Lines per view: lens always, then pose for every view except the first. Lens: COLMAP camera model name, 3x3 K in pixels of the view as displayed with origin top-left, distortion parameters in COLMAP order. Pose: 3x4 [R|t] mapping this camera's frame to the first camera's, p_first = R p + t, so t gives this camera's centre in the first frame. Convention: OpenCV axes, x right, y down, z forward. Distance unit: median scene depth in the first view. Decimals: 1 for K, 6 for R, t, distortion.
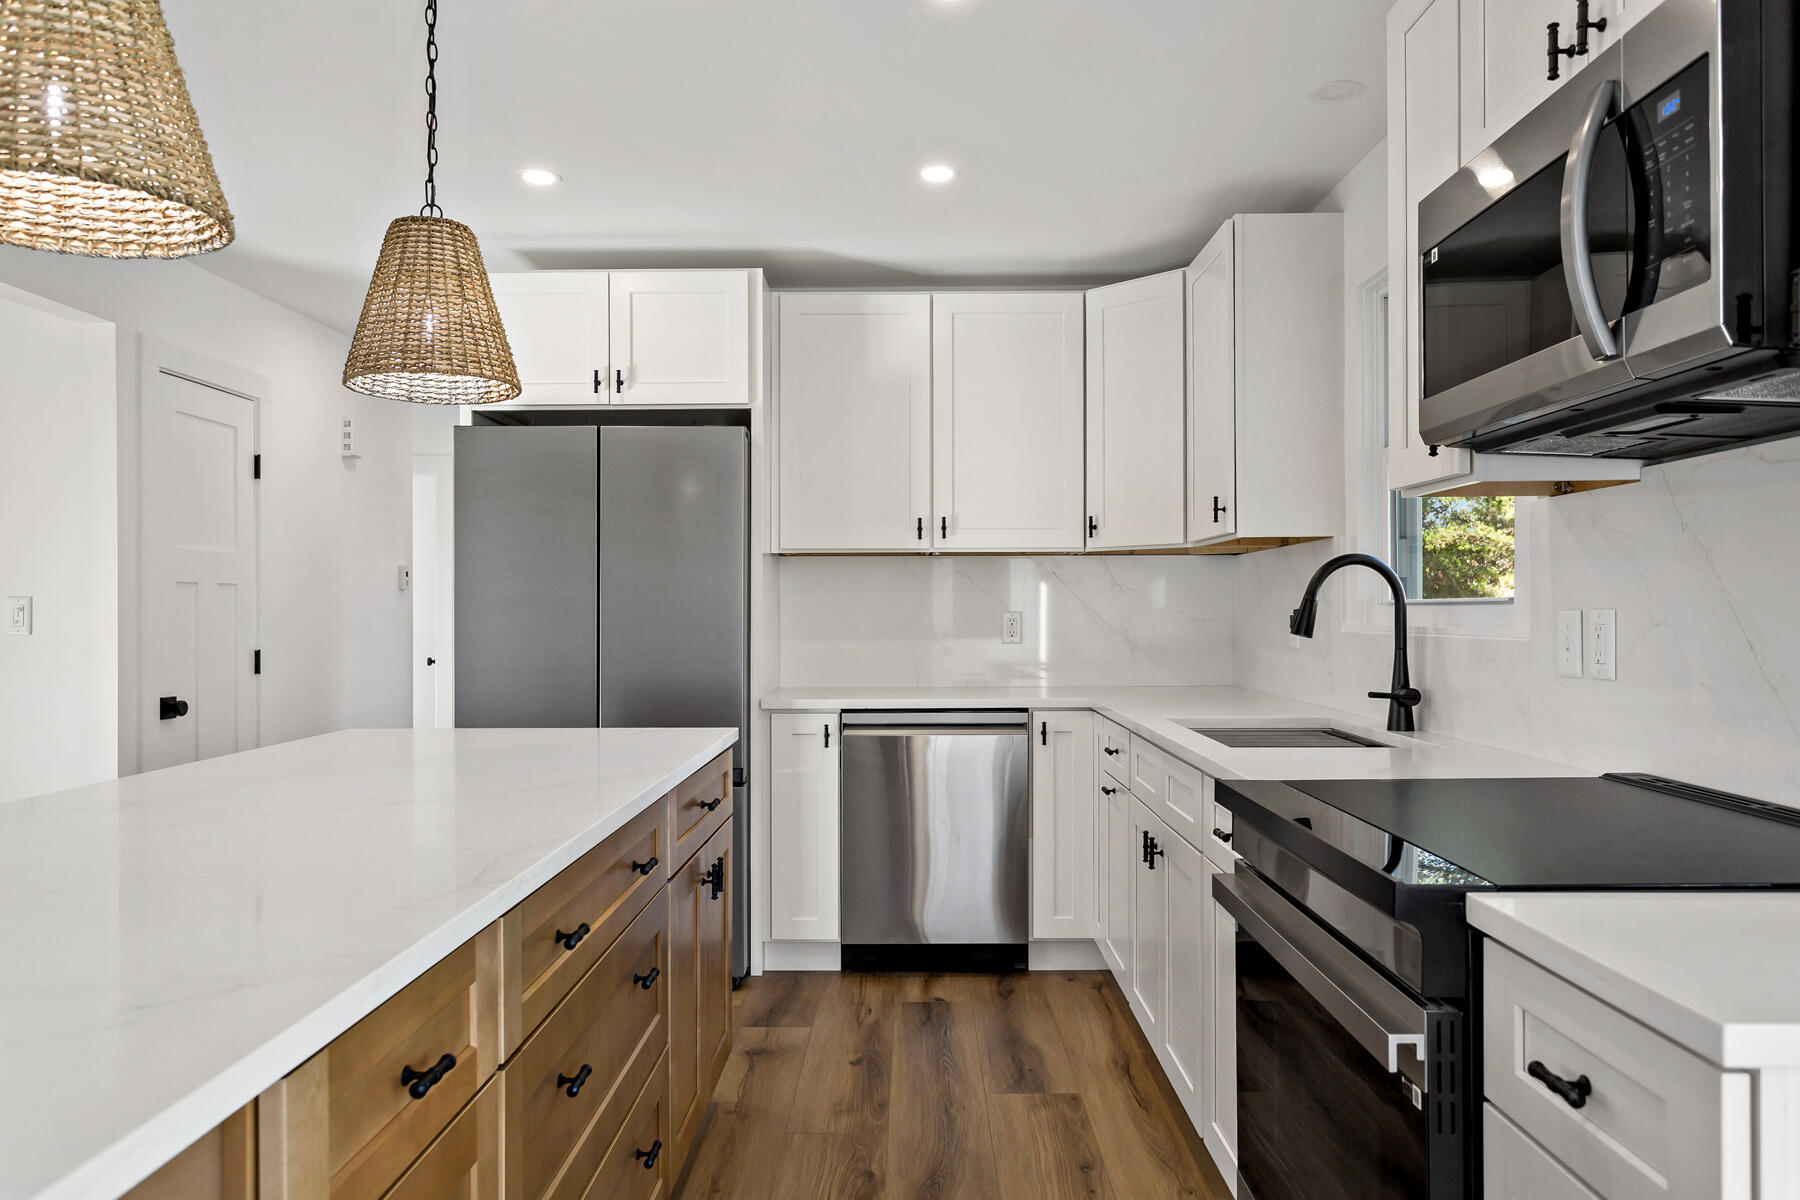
lens RADIAL K [[1273.3, 0, 856.6], [0, 1273.3, 601.3], [0, 0, 1]] dist [-0.007701, 0.003329]
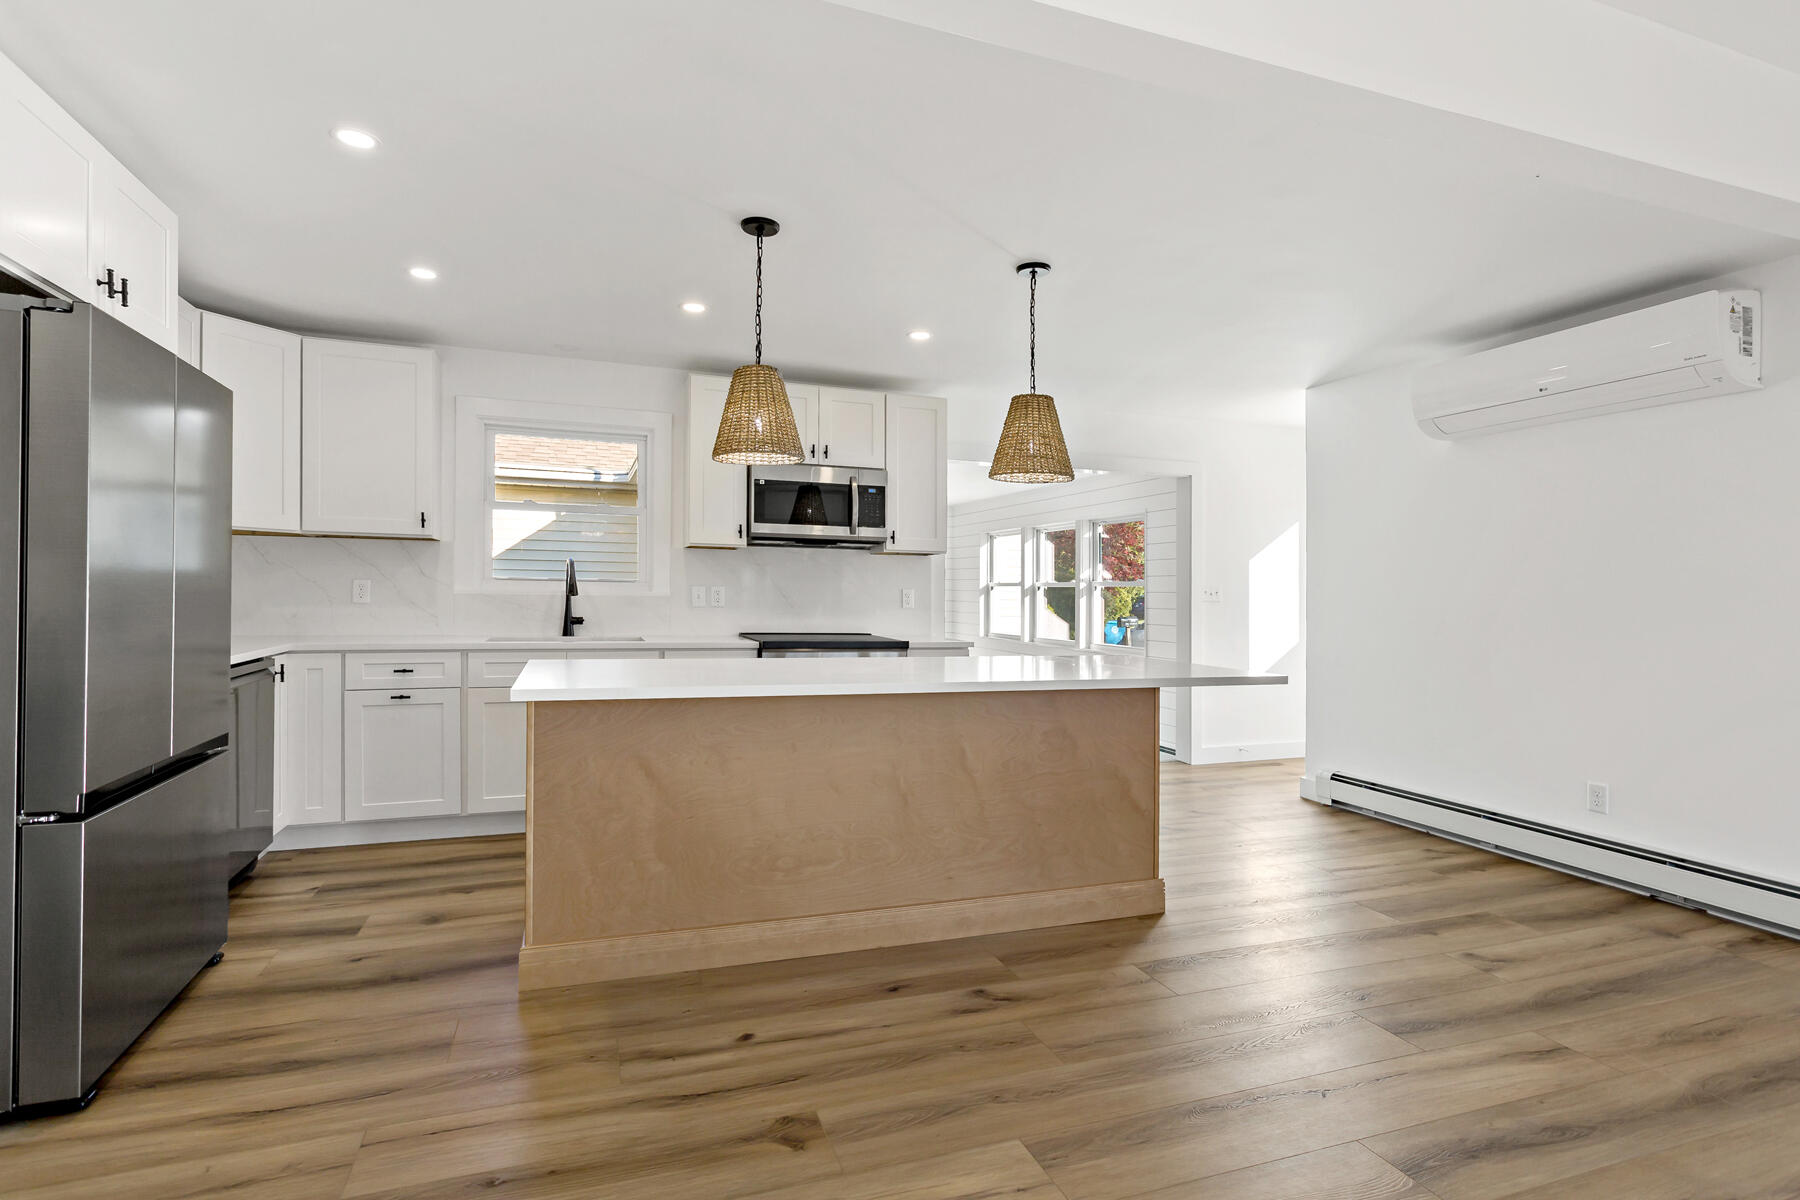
lens RADIAL K [[884.7, 0, 899.5], [0, 884.7, 572.7], [0, 0, 1]] dist [-0.001446, -0.000012]
pose [[-0.391651, 0.018087, 0.919936, -1.134854], [-0.020929, 0.999373, -0.028559, 0.018701], [-0.919876, -0.030438, -0.391026, 0.961764]]
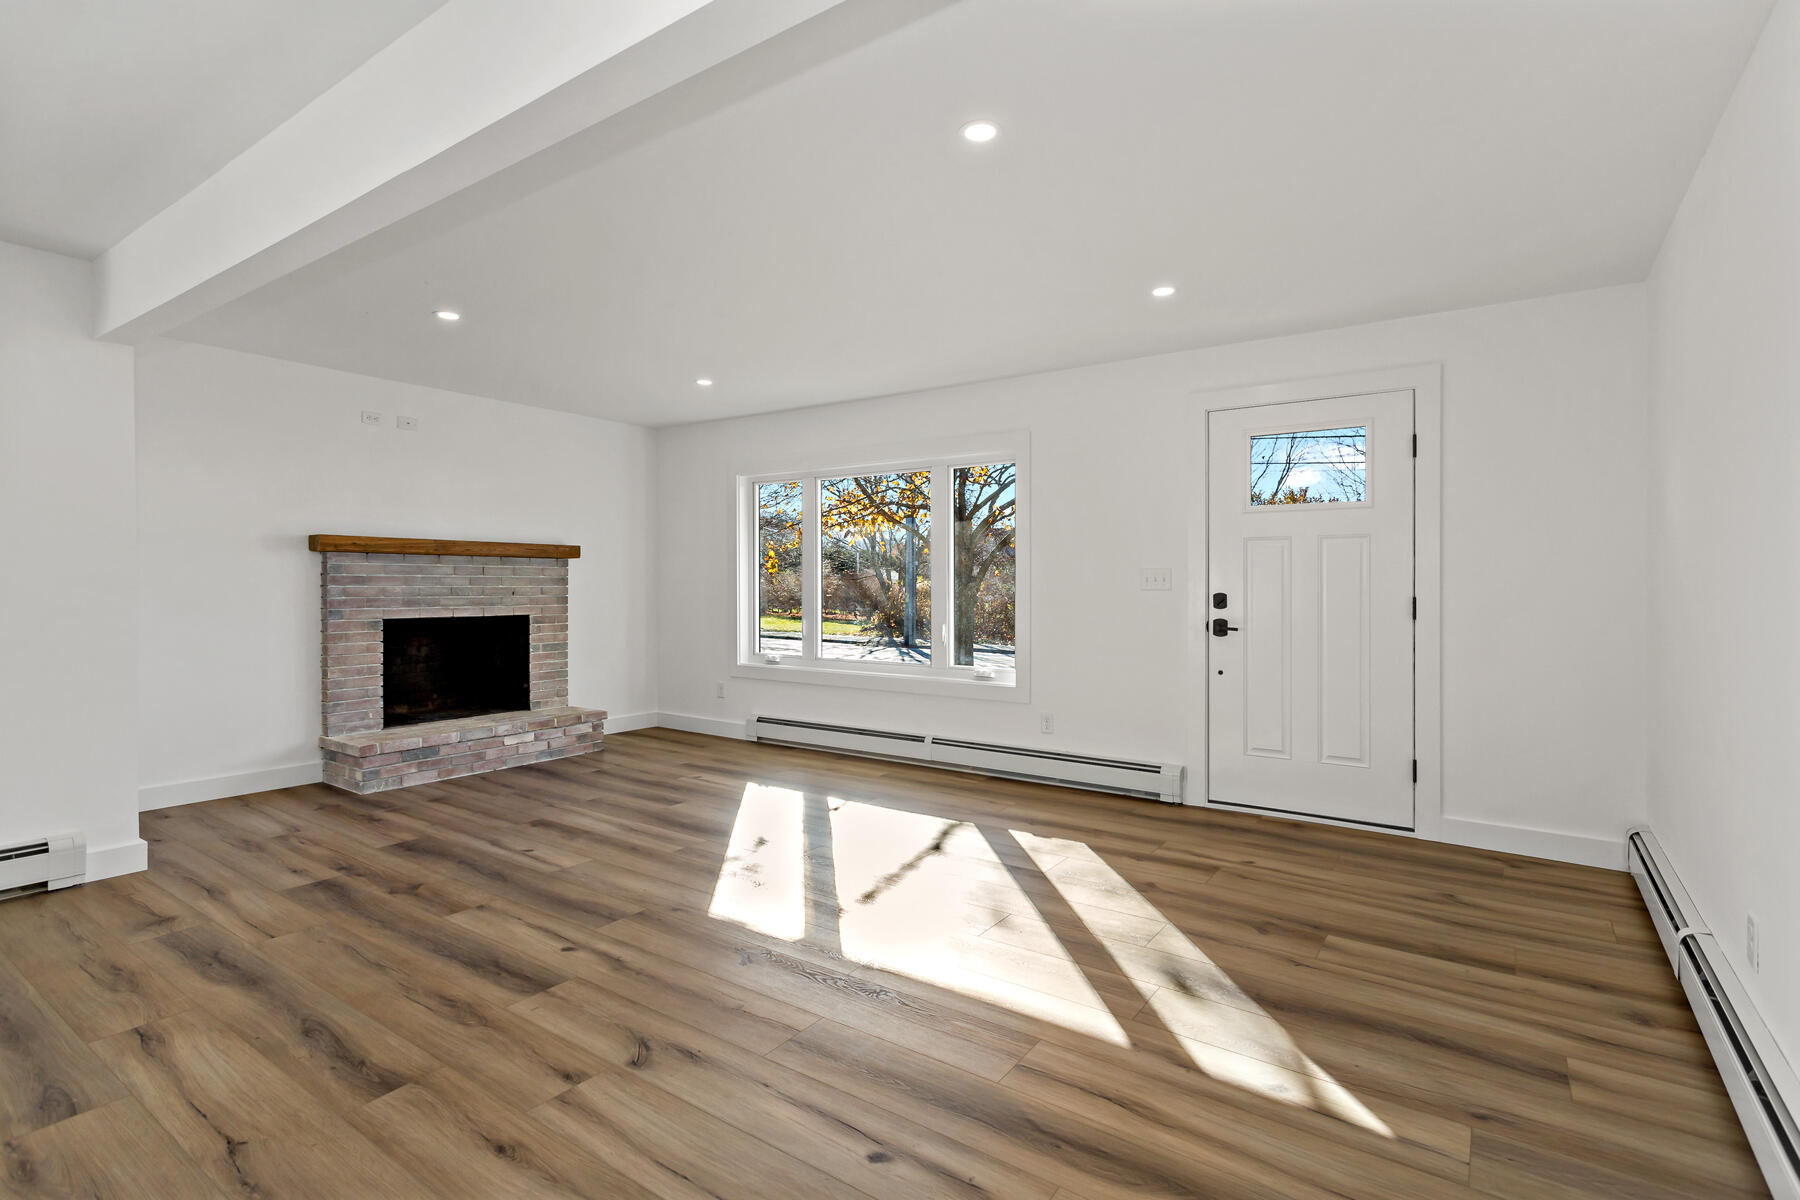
lens RADIAL K [[872.3, 0, 898.5], [0, 872.3, 595.8], [0, 0, 1]] dist [0.000286, 0.000229]
pose [[-0.528937, 0.009851, -0.848604, -0.430134], [0.003229, 0.999949, 0.009595, 0.014624], [0.848655, 0.002335, -0.528942, 1.072969]]
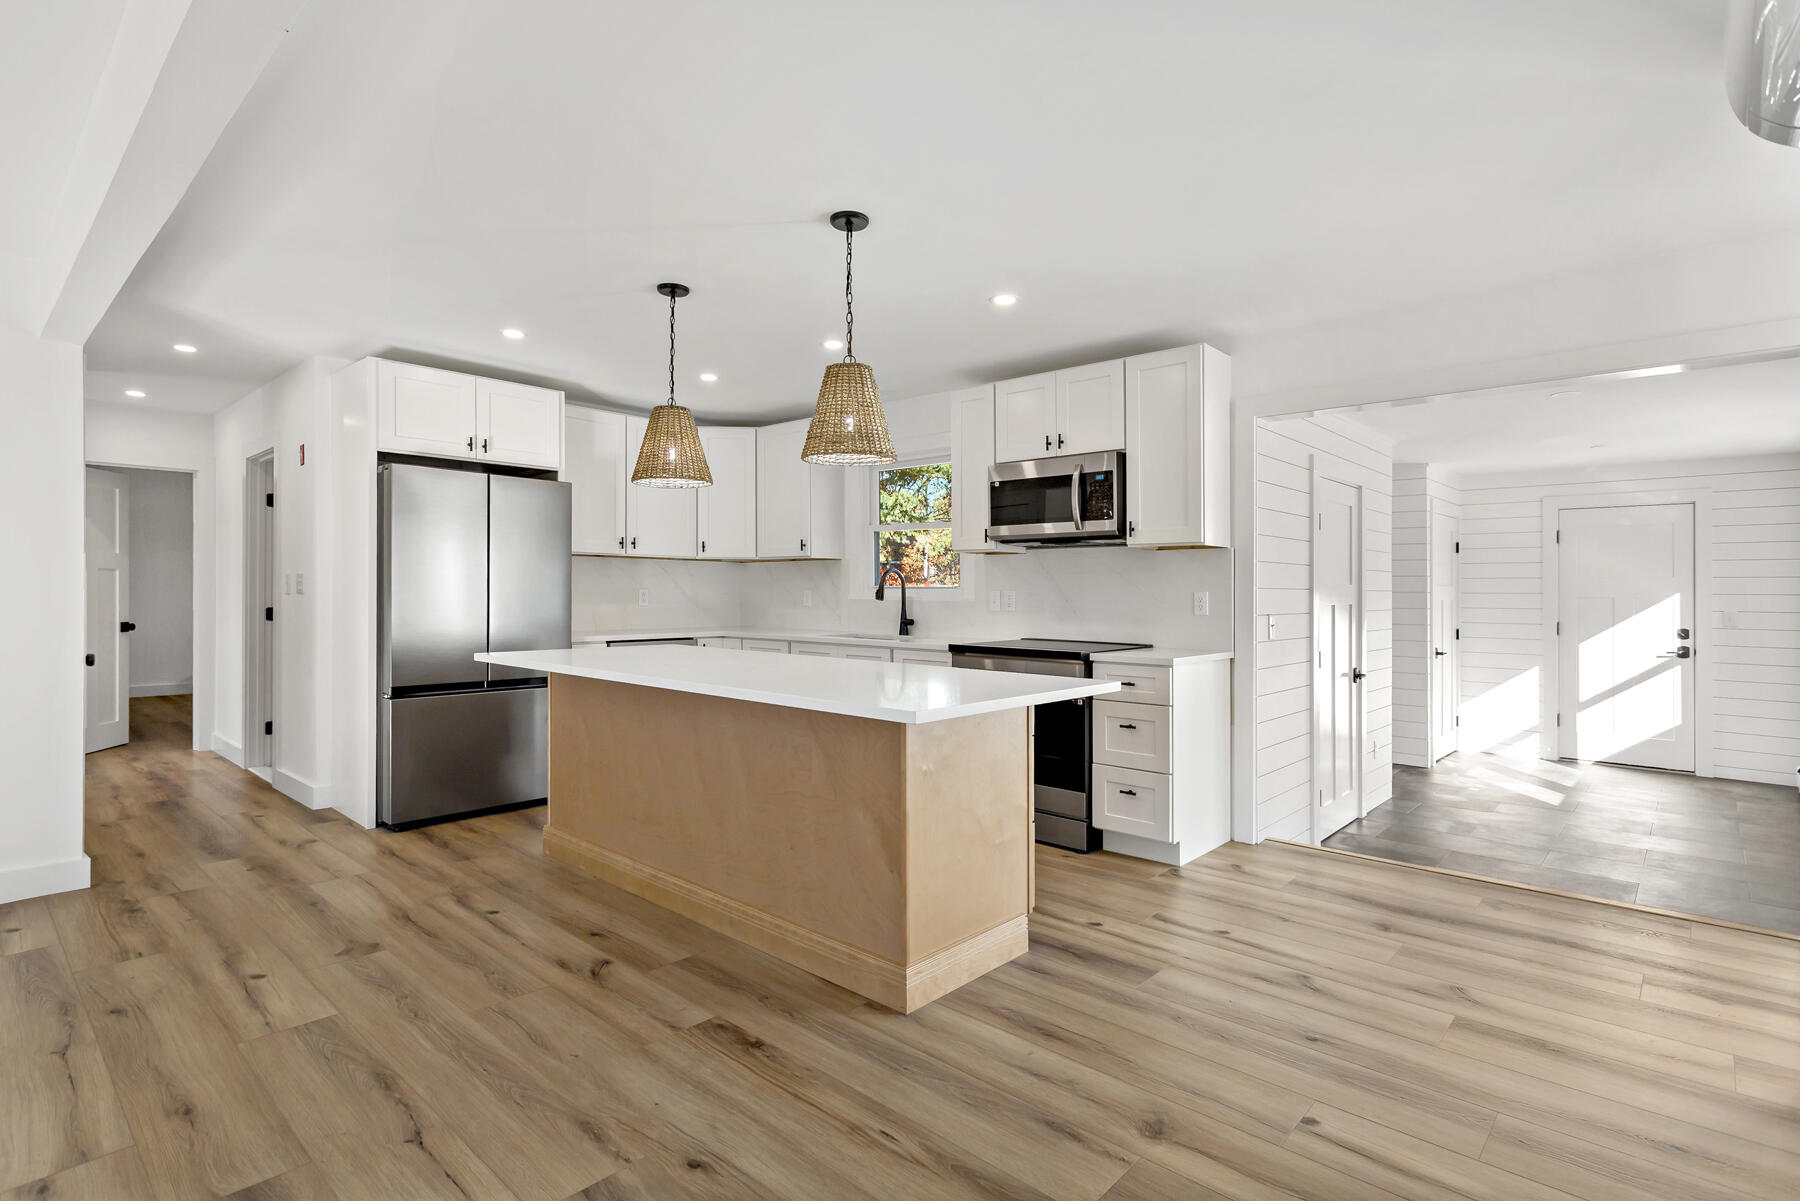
lens RADIAL K [[884.9, 0, 911.9], [0, 884.9, 594.8], [0, 0, 1]] dist [0.000620, 0.000682]
pose [[0.623633, 0.003210, 0.781711, -0.917866], [-0.013903, 0.999879, 0.006986, 0.003392], [-0.781594, -0.015225, 0.623602, -0.167160]]
